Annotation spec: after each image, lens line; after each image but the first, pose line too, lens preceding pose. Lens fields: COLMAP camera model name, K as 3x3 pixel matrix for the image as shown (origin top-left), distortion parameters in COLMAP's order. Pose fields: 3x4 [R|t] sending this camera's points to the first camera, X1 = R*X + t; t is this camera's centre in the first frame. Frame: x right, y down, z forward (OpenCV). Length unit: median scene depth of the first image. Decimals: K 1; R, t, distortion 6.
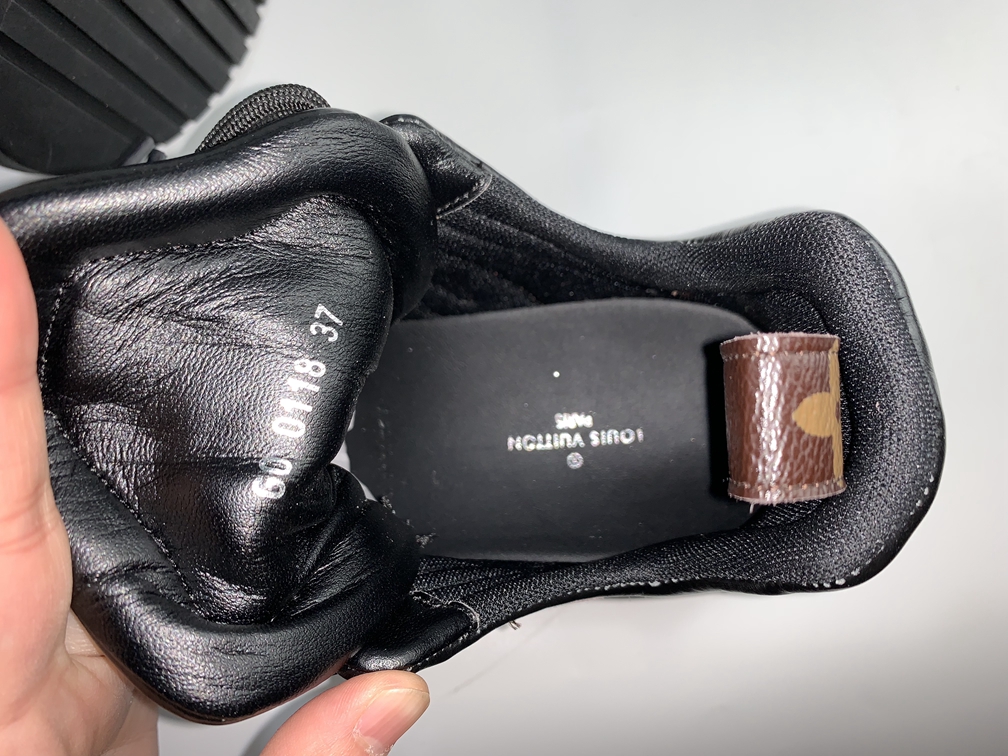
lens RADIAL K [[772.0, 0, 503.0], [0, 772.0, 374.6], [0, 0, 1]] dist [0.006256, -0.002835]
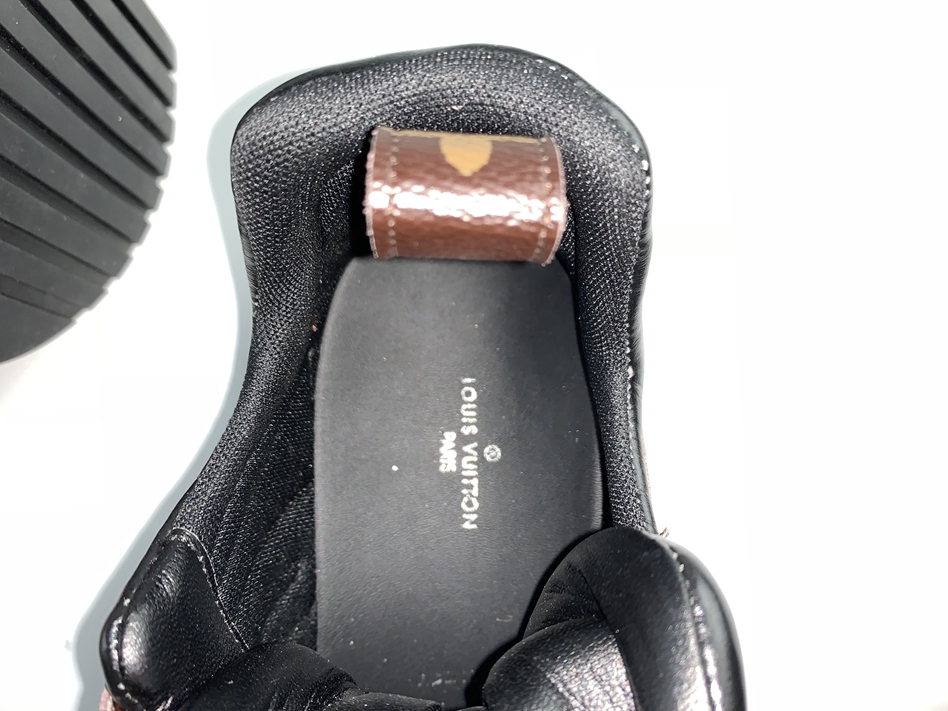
lens RADIAL K [[726.0, 0, 473.0], [0, 726.0, 352.3], [0, 0, 1]] dist [0.006256, -0.002835]
pose [[0.053711, -0.968176, 0.244439, -0.000932], [0.992872, 0.077862, 0.090234, 0.003097], [-0.106395, 0.237850, 0.965457, 0.159839]]
